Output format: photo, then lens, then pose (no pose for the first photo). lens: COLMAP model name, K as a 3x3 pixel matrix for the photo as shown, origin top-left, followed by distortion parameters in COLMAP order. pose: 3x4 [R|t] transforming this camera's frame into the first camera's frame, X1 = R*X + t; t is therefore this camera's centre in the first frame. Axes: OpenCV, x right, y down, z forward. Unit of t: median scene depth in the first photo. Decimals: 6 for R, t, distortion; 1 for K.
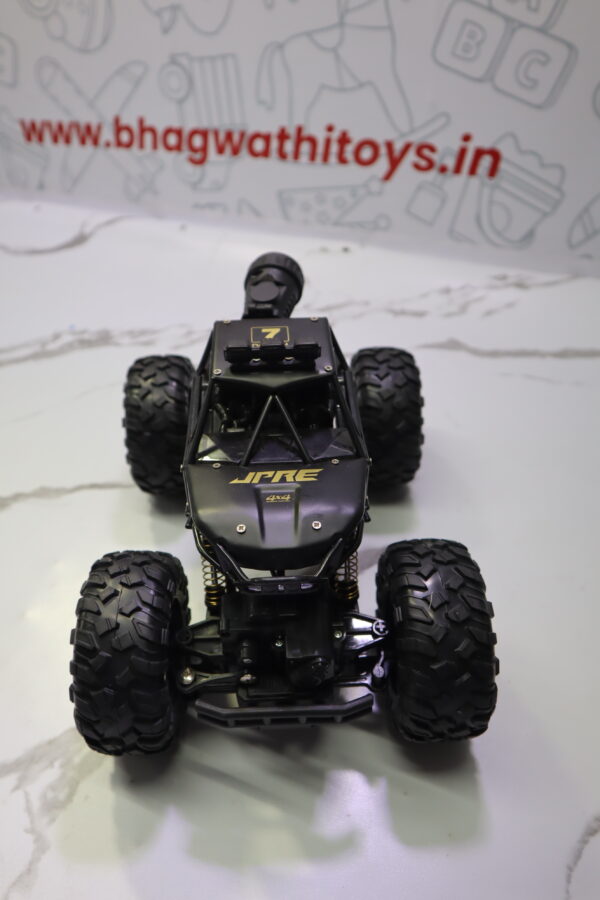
lens RADIAL K [[674.6, 0, 297.8], [0, 674.6, 445.0], [0, 0, 1]] dist [-0.103204, 0.079408]
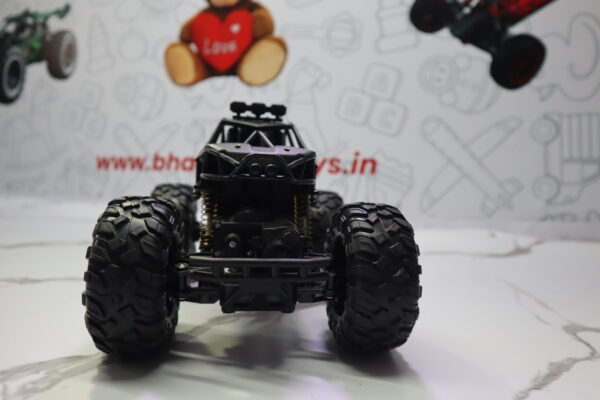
lens RADIAL K [[449.8, 0, 306.6], [0, 449.8, 197.7], [0, 0, 1]] dist [-0.103204, 0.079408]
pose [[0.991723, 0.055079, 0.115979, -0.015393], [0.023856, 0.808531, -0.587970, 0.319081], [-0.126157, 0.585871, 0.800525, 0.093469]]
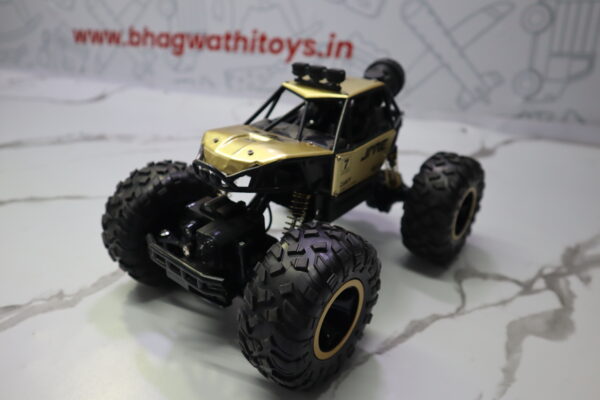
lens RADIAL K [[449.8, 0, 306.5], [0, 449.8, 199.2], [0, 0, 1]] dist [-0.103204, 0.079408]
pose [[0.996806, 0.033545, 0.072472, 0.108825], [-0.014951, 0.969842, -0.243274, 0.201961], [-0.078447, 0.241413, 0.967246, 0.000840]]
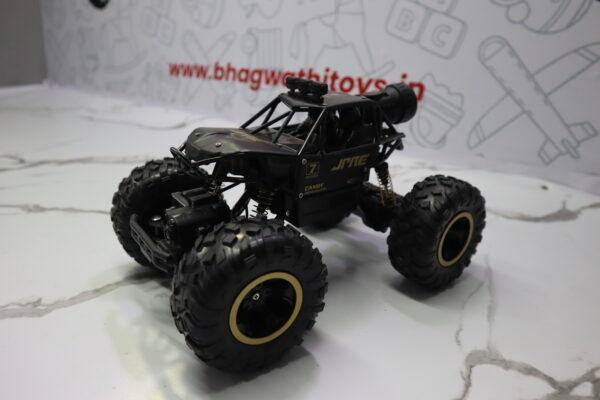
lens RADIAL K [[449.8, 0, 303.6], [0, 449.8, 196.3], [0, 0, 1]] dist [-0.103204, 0.079408]
pose [[0.974269, 0.139109, -0.177336, 0.227099], [-0.190780, 0.927931, -0.320230, 0.180997], [0.120009, 0.345823, 0.930594, 0.058357]]
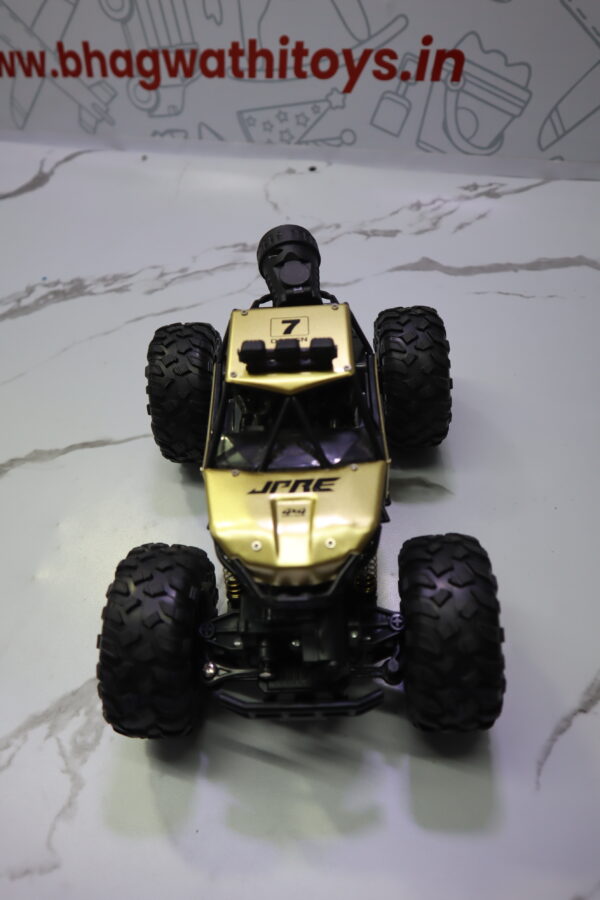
lens RADIAL K [[674.6, 0, 297.6], [0, 674.6, 447.3], [0, 0, 1]] dist [-0.103204, 0.079408]
pose [[0.996063, -0.088567, -0.003792, 0.019008], [0.088116, 0.984505, 0.151610, -0.042771], [-0.009695, -0.151347, 0.988433, -0.019260]]
